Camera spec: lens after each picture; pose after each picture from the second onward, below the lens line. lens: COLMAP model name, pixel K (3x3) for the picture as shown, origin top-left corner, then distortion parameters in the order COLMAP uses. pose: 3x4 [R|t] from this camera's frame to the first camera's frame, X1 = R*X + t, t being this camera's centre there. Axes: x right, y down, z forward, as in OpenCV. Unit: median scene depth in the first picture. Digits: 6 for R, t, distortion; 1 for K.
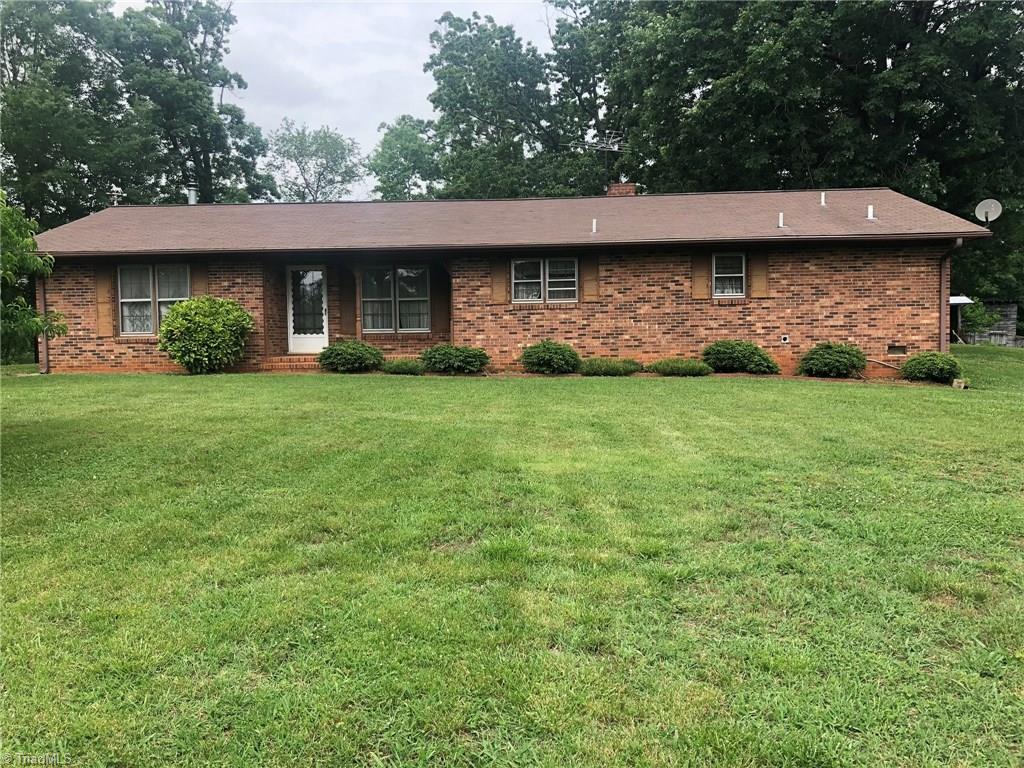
lens RADIAL K [[845.2, 0, 512.0], [0, 845.2, 384.0], [0, 0, 1]] dist [0.071281, -0.088555]
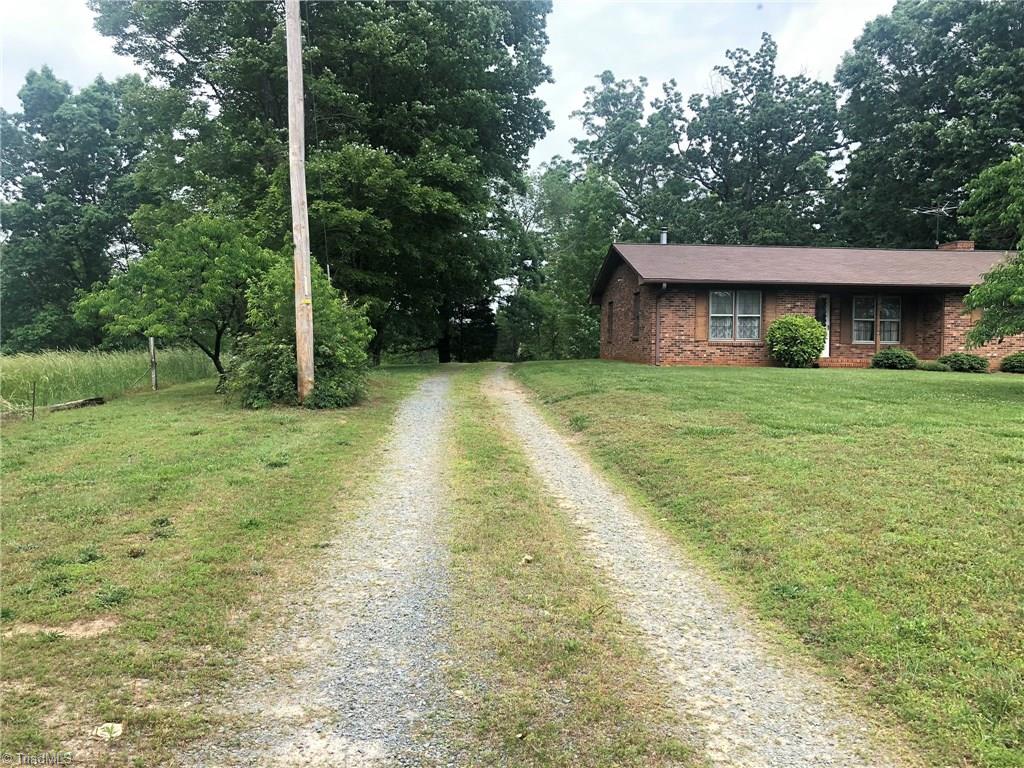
lens RADIAL K [[845.2, 0, 512.0], [0, 845.2, 384.0], [0, 0, 1]] dist [0.071281, -0.088555]
pose [[0.991651, 0.025076, 0.126486, -0.954836], [-0.021236, 0.999274, -0.031618, 0.065732], [-0.127187, 0.028668, 0.991464, -0.331468]]
